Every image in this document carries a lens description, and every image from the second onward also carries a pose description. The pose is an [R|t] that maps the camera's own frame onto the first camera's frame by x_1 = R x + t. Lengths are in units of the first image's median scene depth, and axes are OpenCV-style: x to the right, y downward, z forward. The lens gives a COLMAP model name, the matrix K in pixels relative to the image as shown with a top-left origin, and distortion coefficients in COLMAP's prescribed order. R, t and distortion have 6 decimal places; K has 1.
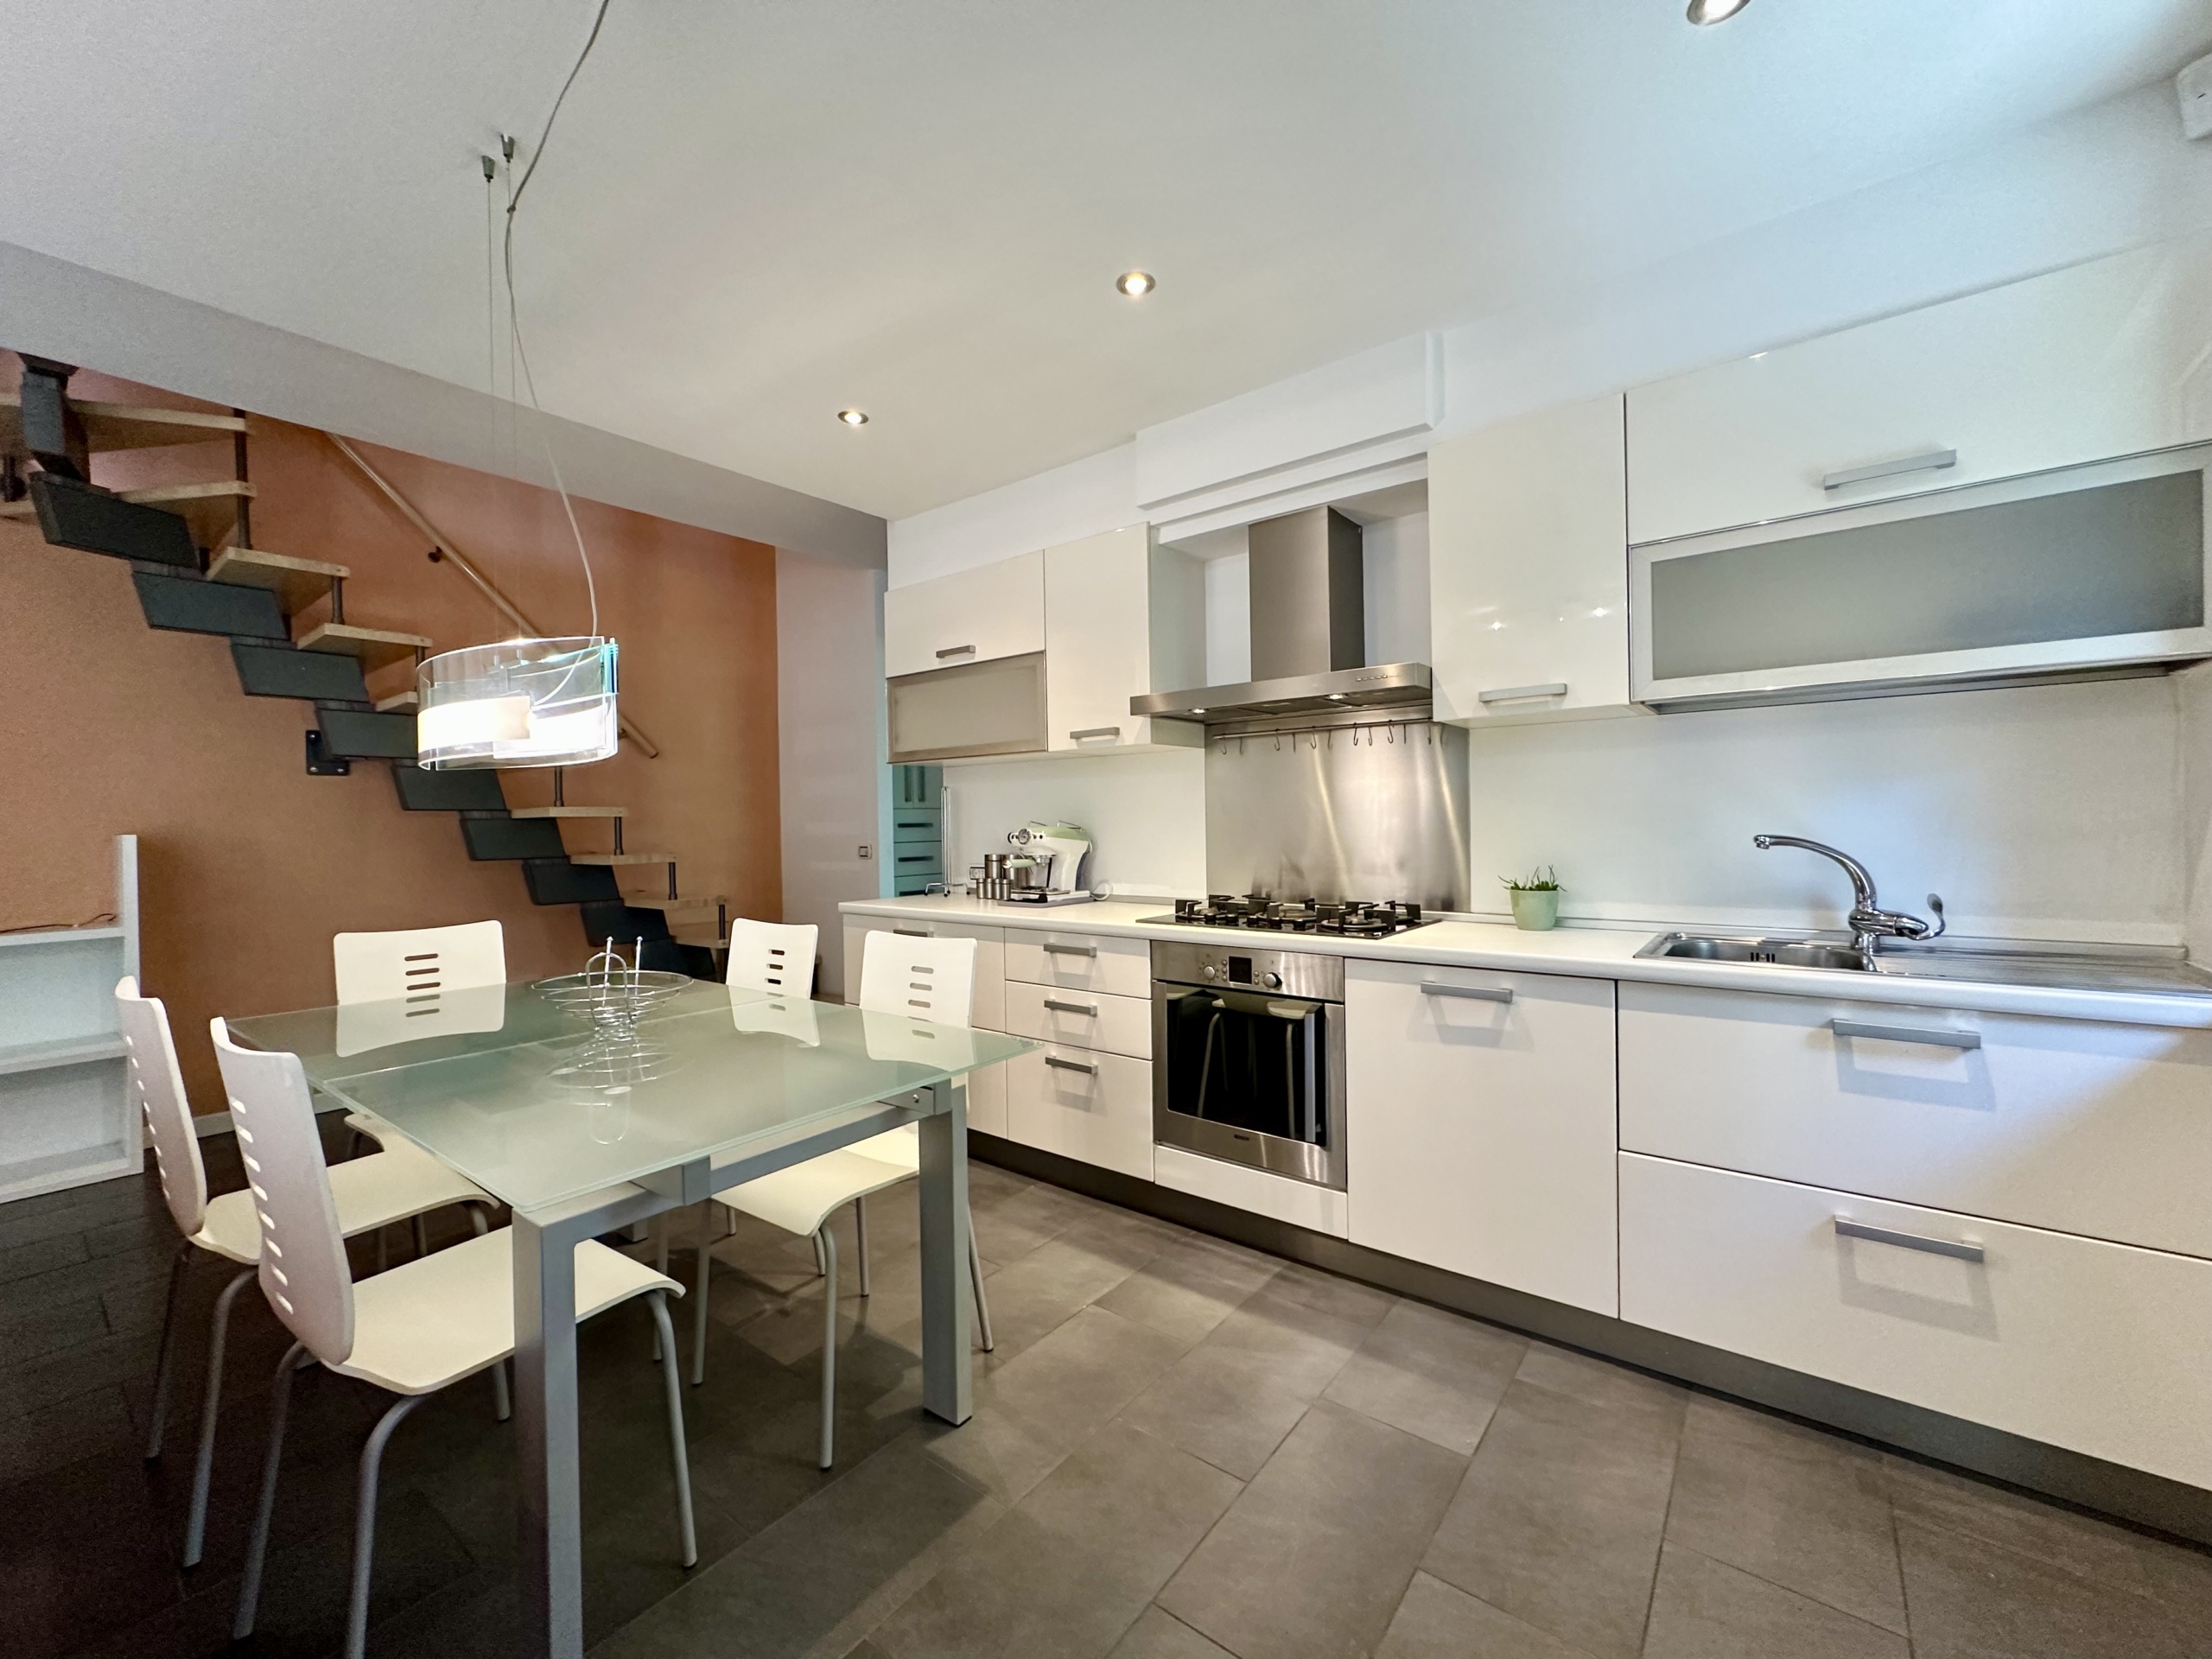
lens RADIAL K [[892.1, 0, 1103.8], [0, 892.1, 838.3], [0, 0, 1]] dist [-0.004618, 0.001271]
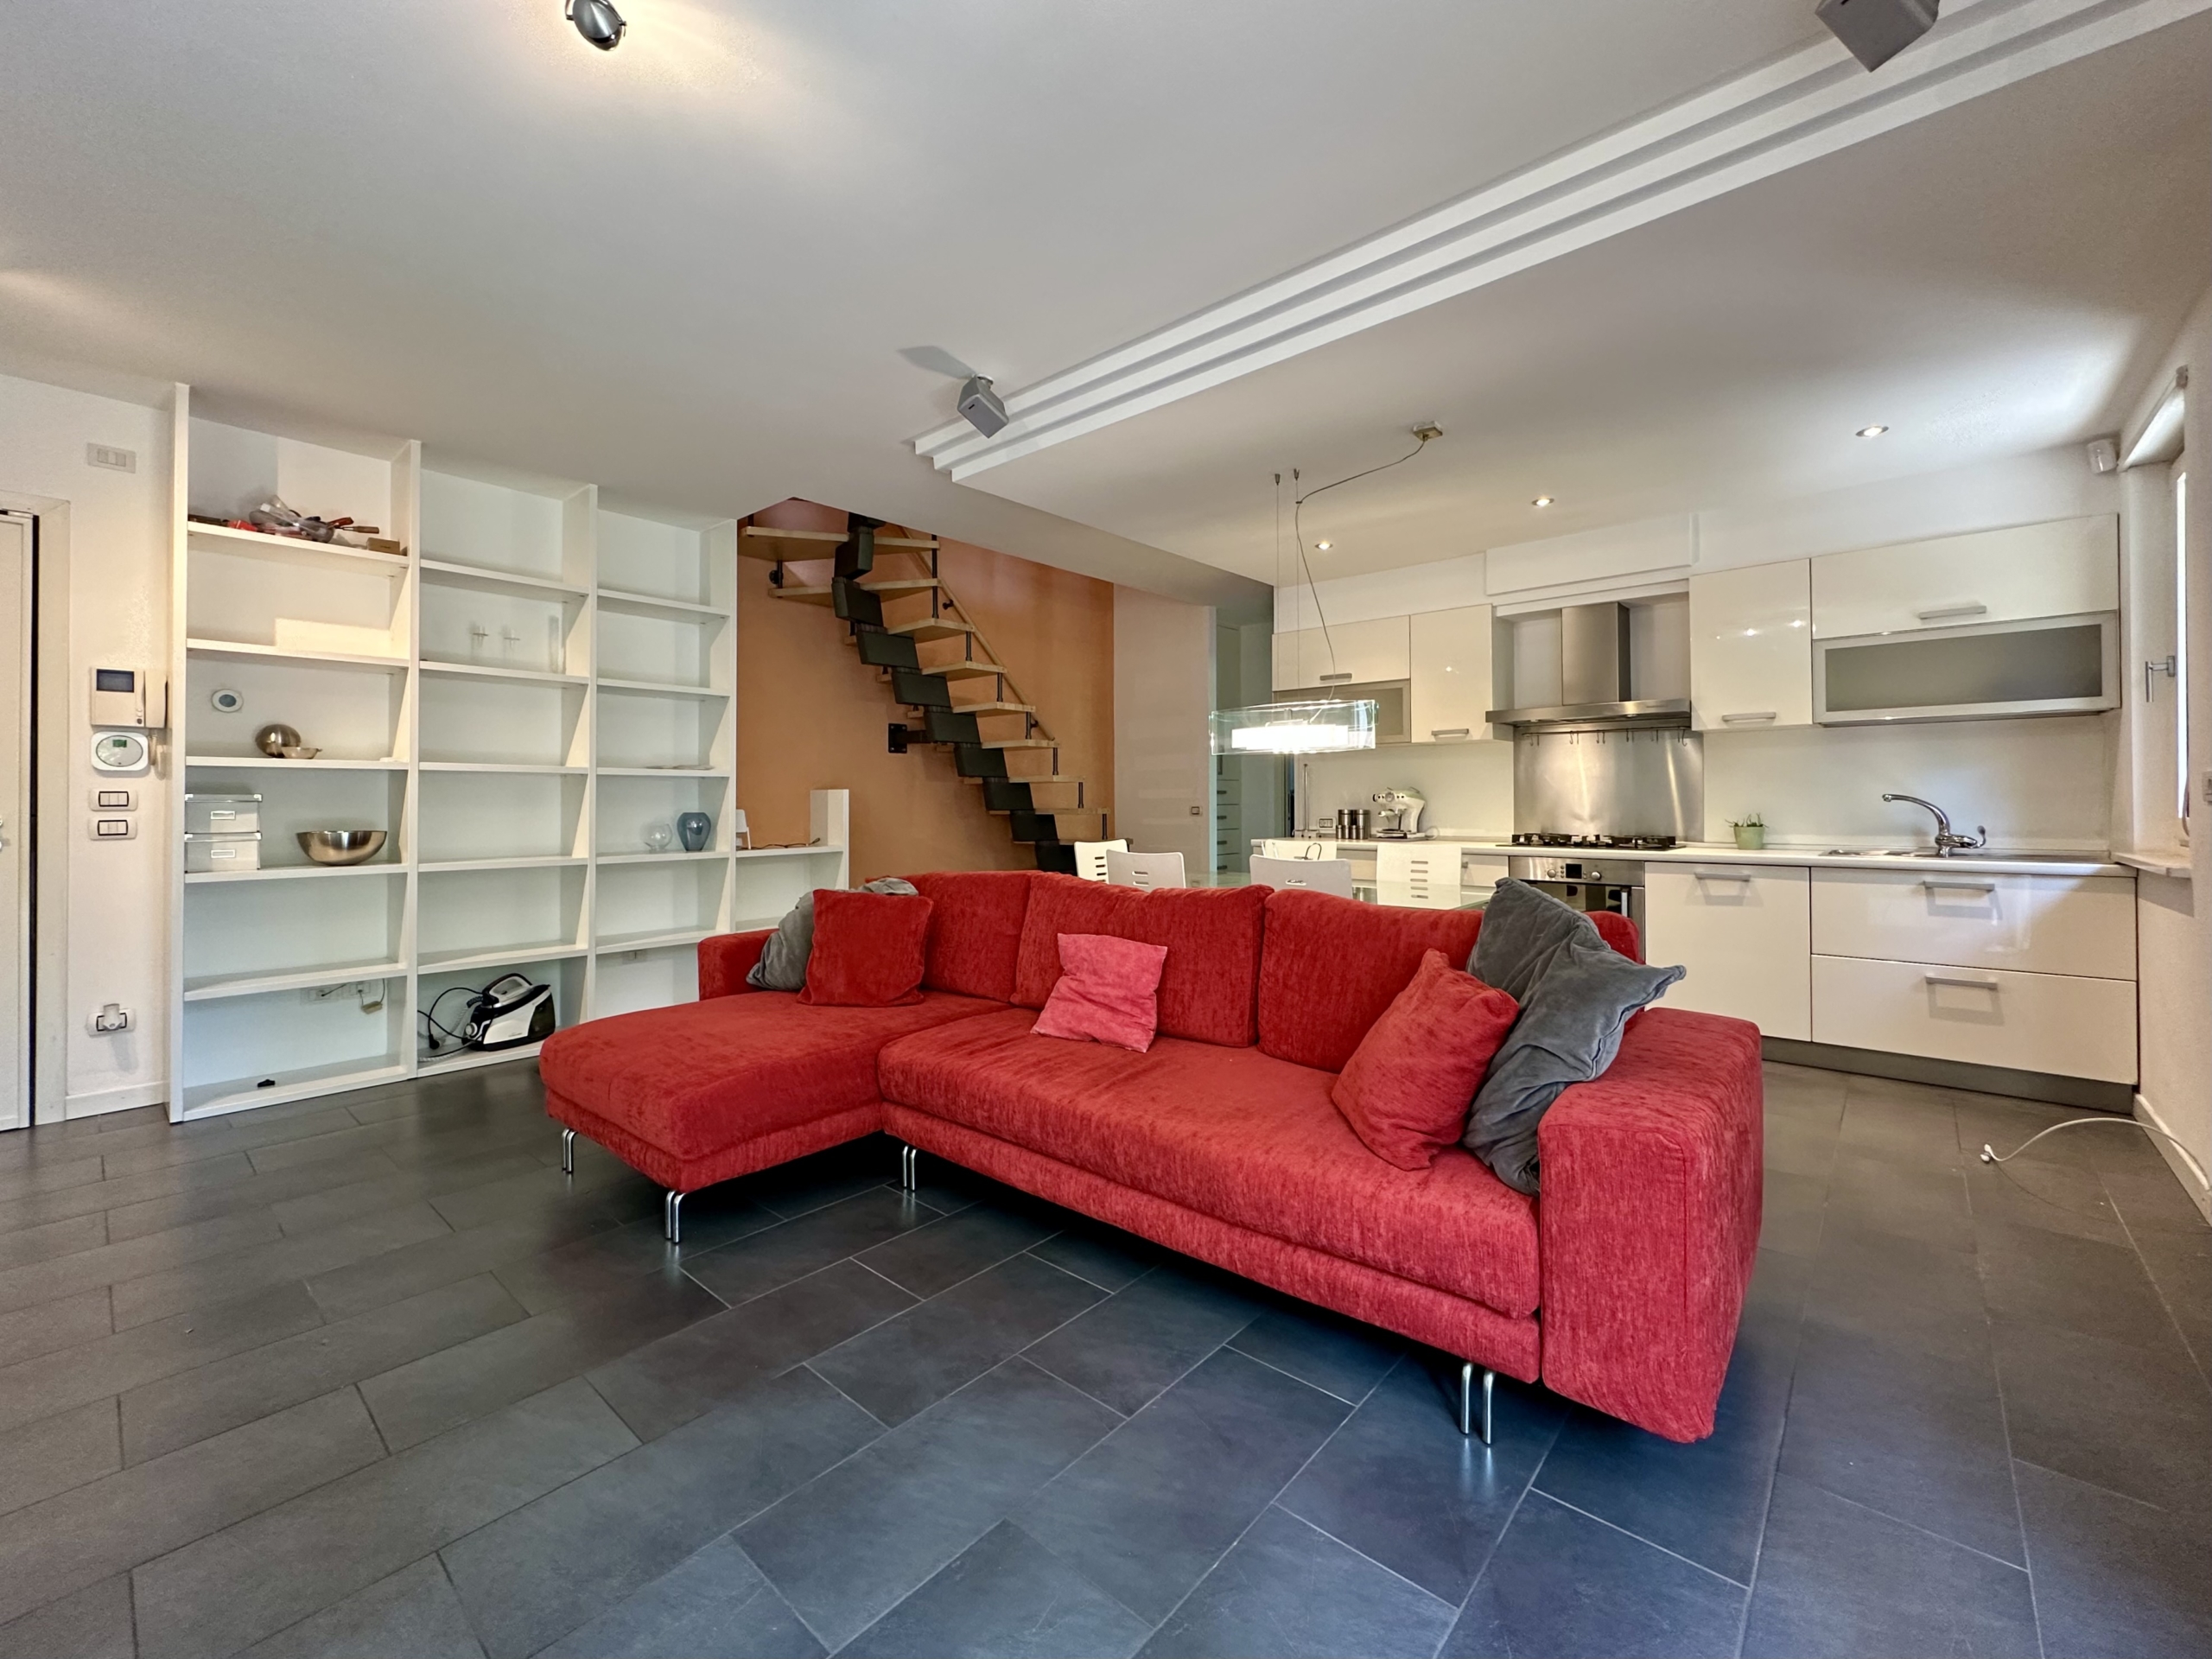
lens RADIAL K [[892.1, 0, 1129.5], [0, 892.1, 800.1], [0, 0, 1]] dist [-0.004618, 0.001271]
pose [[0.998388, 0.012686, -0.055321, -0.695598], [-0.013690, 0.999748, -0.017817, 0.057721], [0.055081, 0.018546, 0.998310, -0.889894]]
